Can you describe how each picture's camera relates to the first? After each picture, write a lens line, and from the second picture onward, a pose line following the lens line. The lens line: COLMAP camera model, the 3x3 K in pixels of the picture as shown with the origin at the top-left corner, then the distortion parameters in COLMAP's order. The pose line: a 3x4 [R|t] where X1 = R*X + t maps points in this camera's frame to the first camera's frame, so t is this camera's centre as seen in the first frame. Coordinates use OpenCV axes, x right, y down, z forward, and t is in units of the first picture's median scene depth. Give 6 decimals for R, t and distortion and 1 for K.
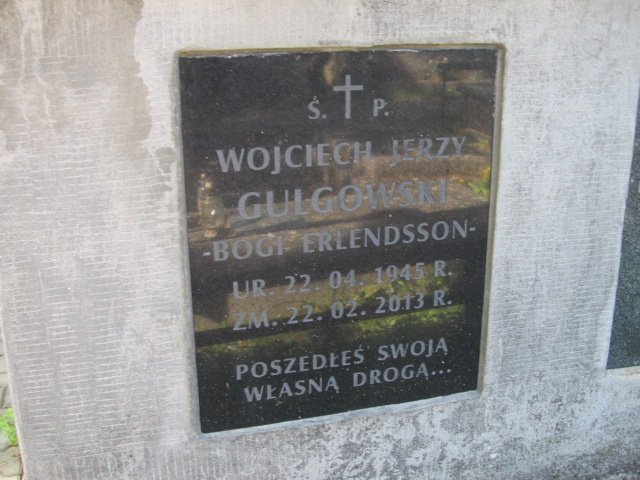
lens RADIAL K [[813.0, 0, 320.0], [0, 813.0, 240.0], [0, 0, 1]] dist [-0.151537, 0.046229]
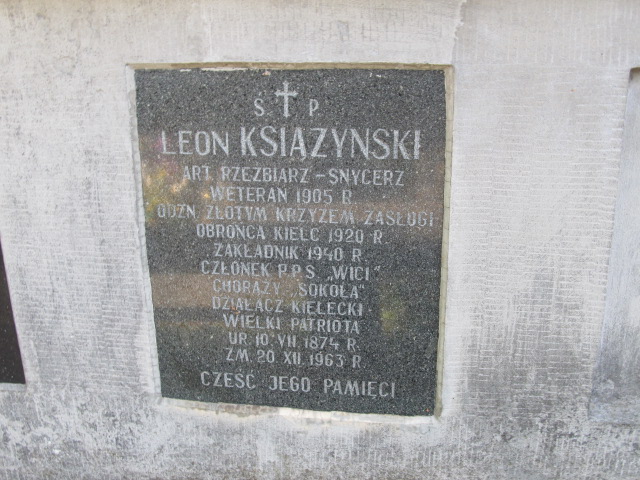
lens RADIAL K [[764.3, 0, 320.0], [0, 764.3, 240.0], [0, 0, 1]] dist [-0.131594, 0.031293]
pose [[0.904799, 0.118694, -0.408963, 0.942311], [-0.111095, 0.992906, 0.042384, -0.091707], [0.411093, 0.007084, 0.911566, 0.255602]]
